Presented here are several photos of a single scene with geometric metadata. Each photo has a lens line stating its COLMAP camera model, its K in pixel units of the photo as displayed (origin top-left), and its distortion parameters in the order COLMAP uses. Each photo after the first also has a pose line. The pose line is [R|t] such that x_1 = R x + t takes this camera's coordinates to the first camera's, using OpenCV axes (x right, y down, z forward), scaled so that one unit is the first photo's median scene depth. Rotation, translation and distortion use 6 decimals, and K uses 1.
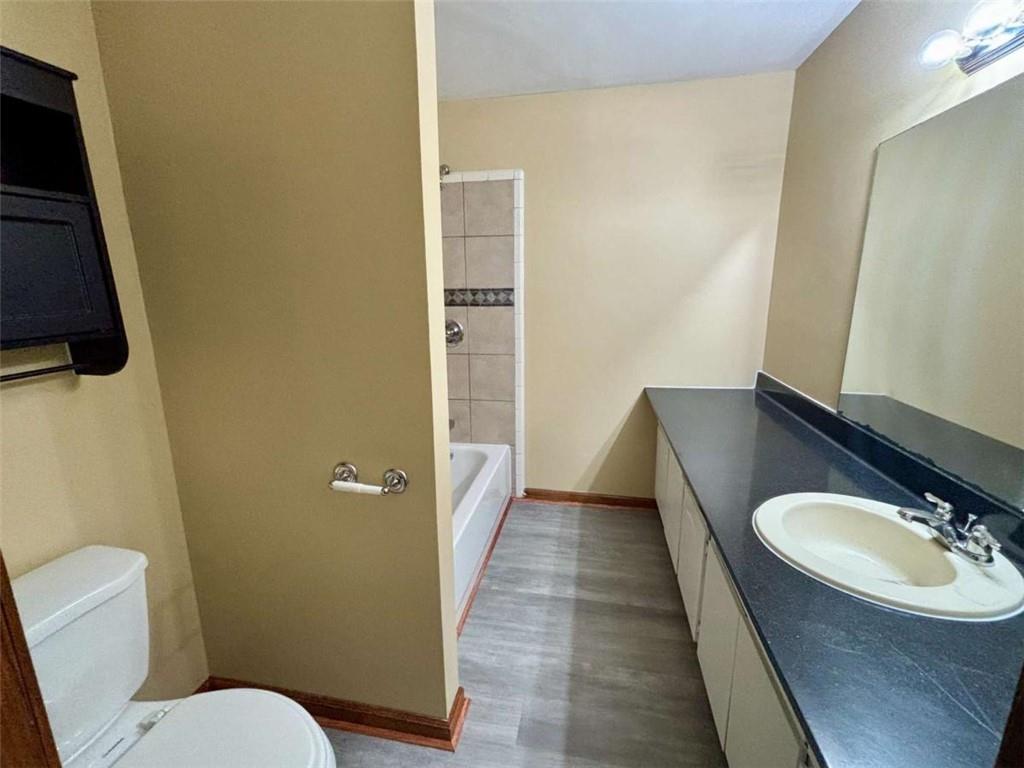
lens RADIAL K [[438.8, 0, 516.8], [0, 438.8, 381.5], [0, 0, 1]] dist [0.002236, 0.000219]
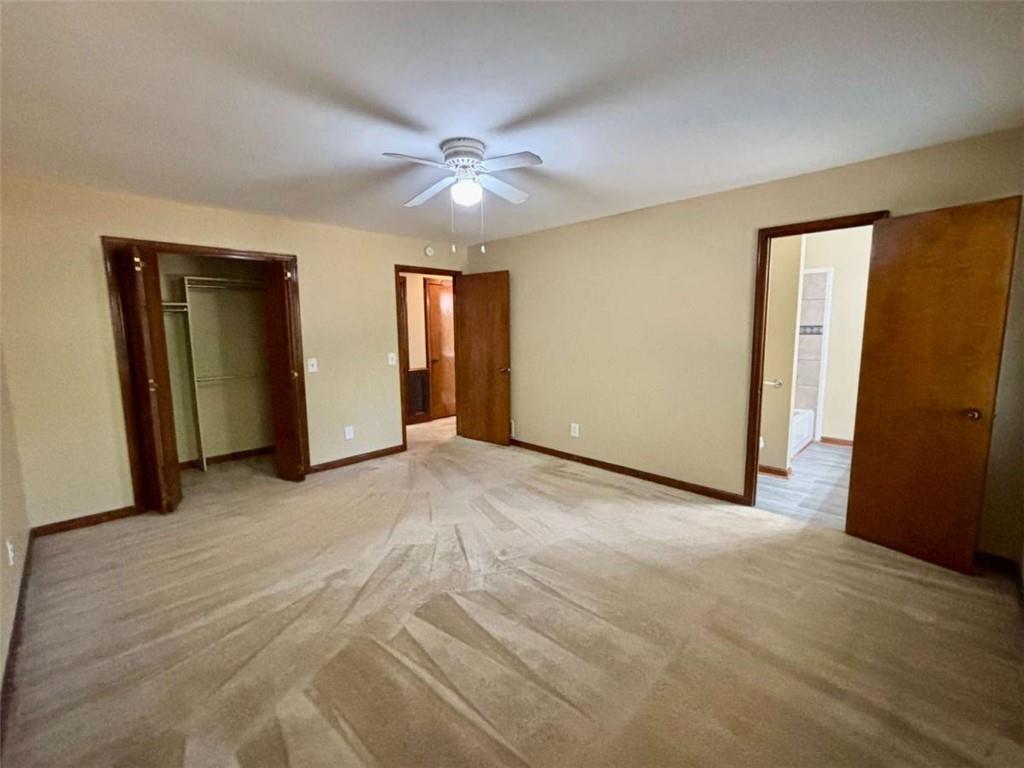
lens RADIAL K [[438.8, 0, 515.0], [0, 438.8, 387.2], [0, 0, 1]] dist [0.002236, 0.000219]
pose [[0.822092, 0.064169, -0.565726, -0.009309], [-0.116687, 0.991526, -0.057098, 0.317182], [0.557269, 0.112953, 0.822614, -1.284010]]
